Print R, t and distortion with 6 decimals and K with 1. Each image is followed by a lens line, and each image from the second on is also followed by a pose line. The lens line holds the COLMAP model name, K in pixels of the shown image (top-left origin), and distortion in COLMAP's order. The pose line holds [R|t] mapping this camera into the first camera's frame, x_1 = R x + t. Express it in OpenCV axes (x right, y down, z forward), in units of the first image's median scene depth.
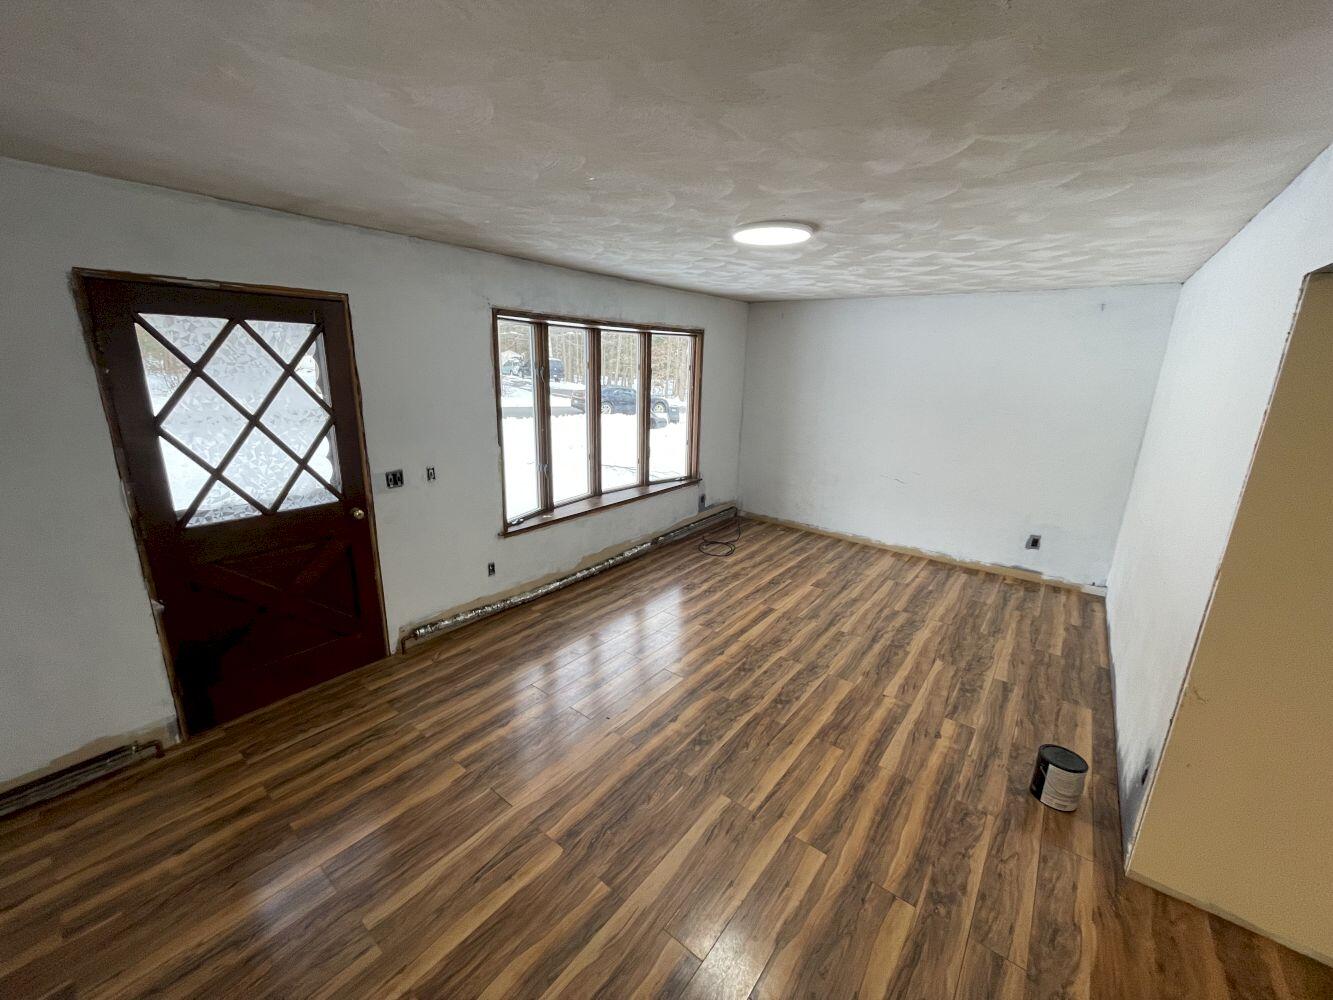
lens RADIAL K [[543.4, 0, 666.5], [0, 543.4, 500.0], [0, 0, 1]] dist [-0.007588, 0.000702]
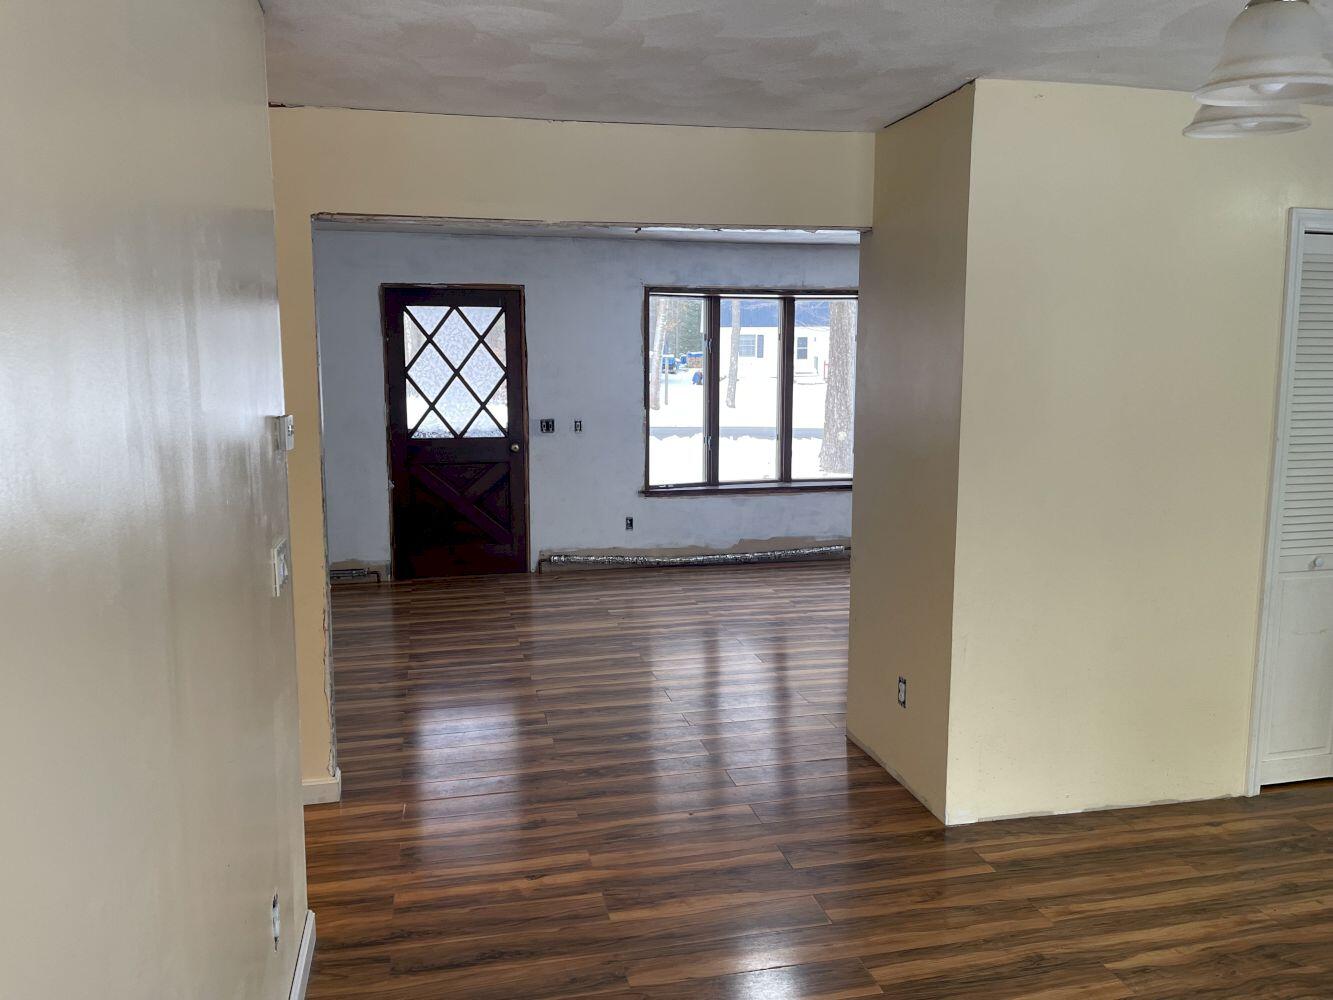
lens RADIAL K [[1032.0, 0, 666.5], [0, 1032.0, 500.0], [0, 0, 1]] dist [-0.000521, -0.004691]
pose [[0.764620, 0.049740, -0.642559, 1.298311], [-0.140424, 0.985921, -0.090779, 0.320970], [0.628997, 0.159642, 0.760840, -0.631950]]
